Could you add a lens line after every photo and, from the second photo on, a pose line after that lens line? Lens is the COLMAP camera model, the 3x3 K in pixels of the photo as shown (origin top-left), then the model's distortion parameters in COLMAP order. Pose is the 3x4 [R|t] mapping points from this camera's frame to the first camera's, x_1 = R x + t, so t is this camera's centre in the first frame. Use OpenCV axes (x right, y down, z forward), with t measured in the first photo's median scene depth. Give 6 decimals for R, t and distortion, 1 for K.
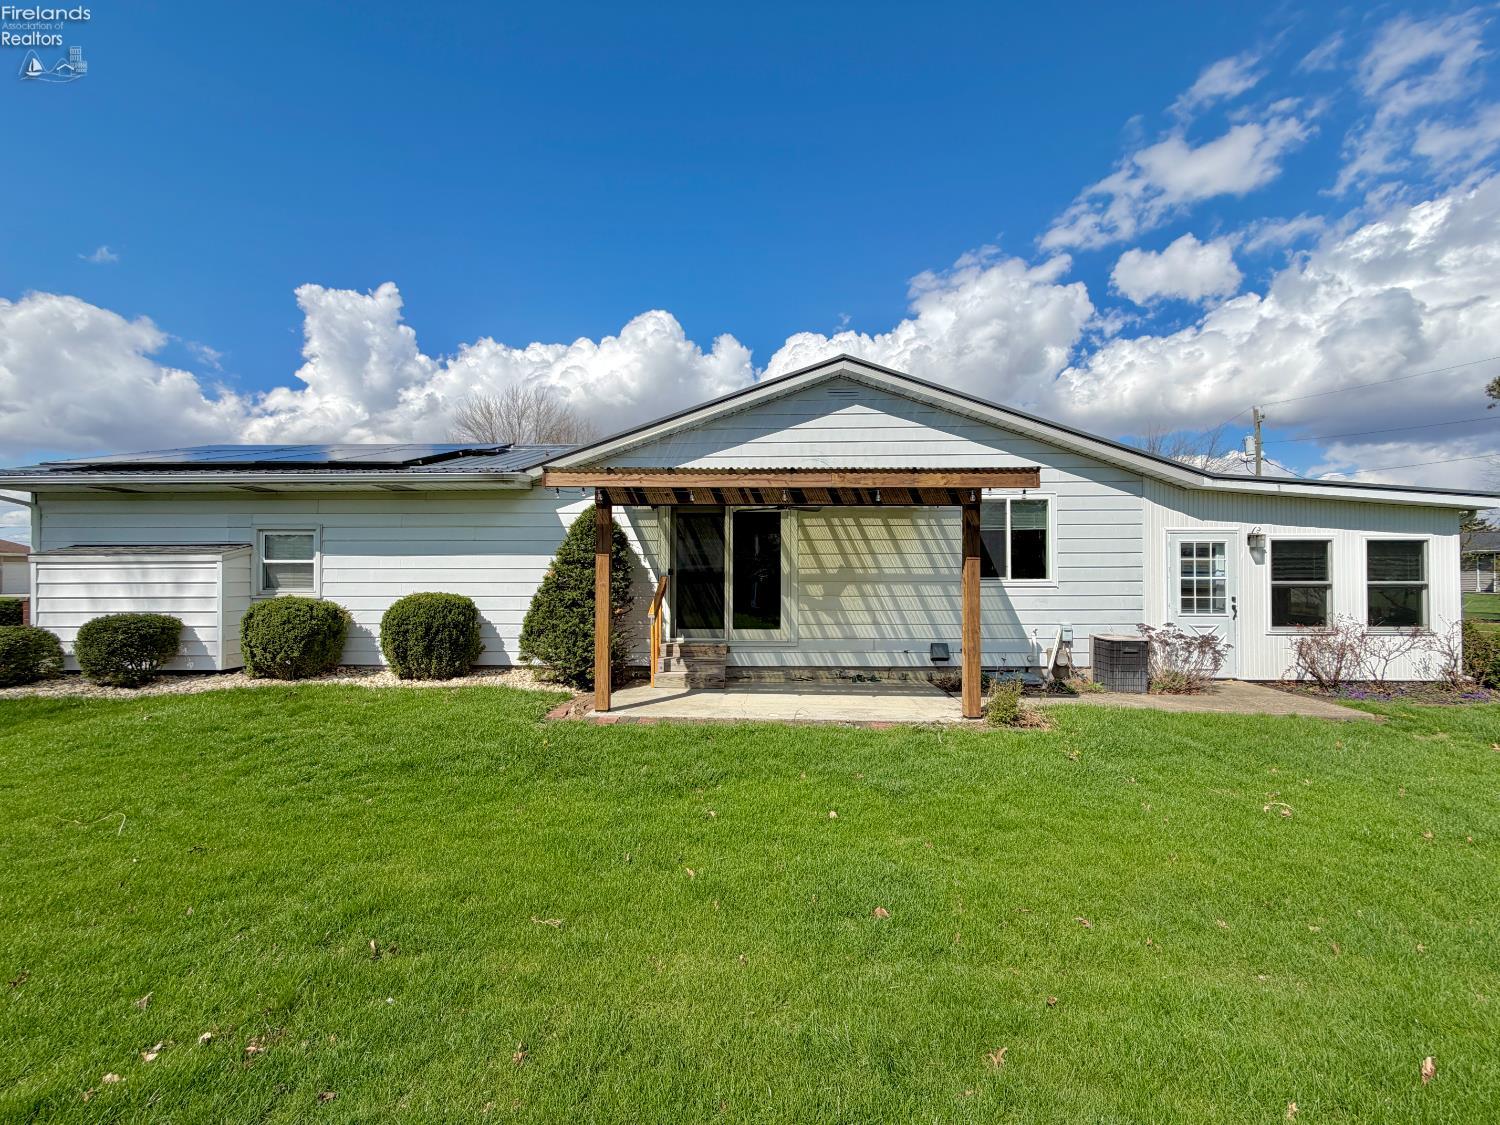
lens RADIAL K [[600.7, 0, 747.1], [0, 600.7, 564.0], [0, 0, 1]] dist [-0.000438, 0.000379]
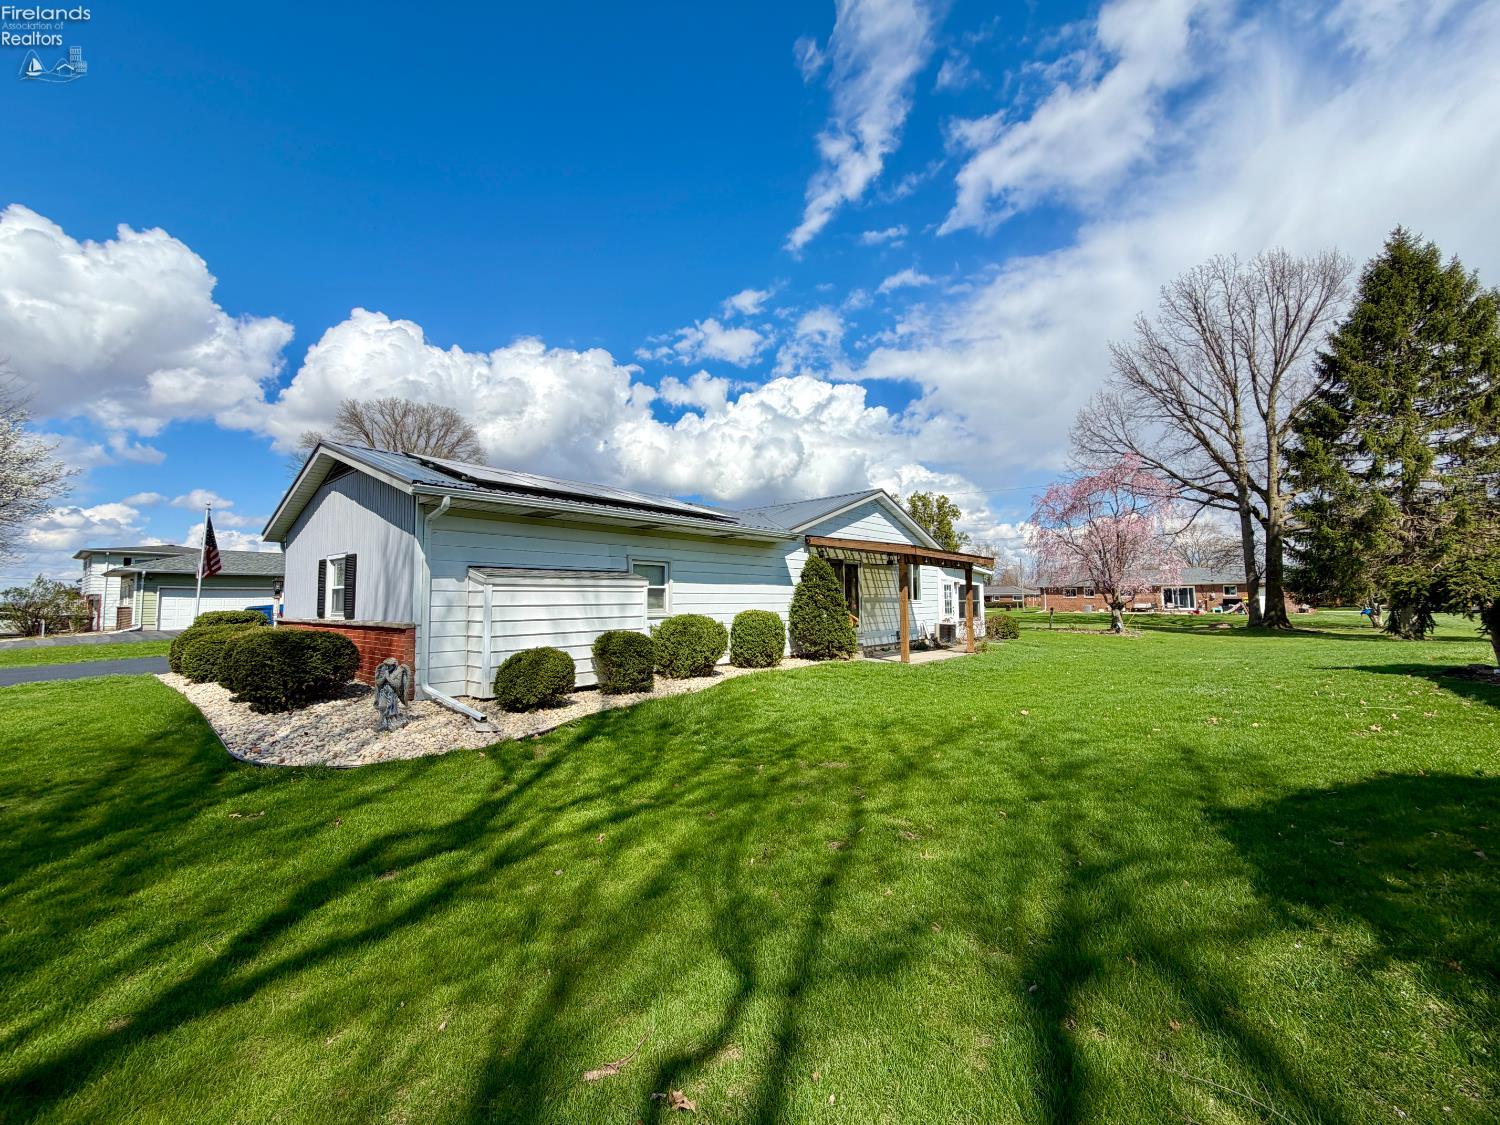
lens RADIAL K [[600.7, 0, 747.1], [0, 600.7, 564.0], [0, 0, 1]] dist [-0.000438, 0.000379]
pose [[0.633868, 0.043520, 0.772216, -1.607161], [0.012741, 0.997693, -0.066685, 0.032979], [-0.773336, 0.052108, 0.631851, 0.086181]]
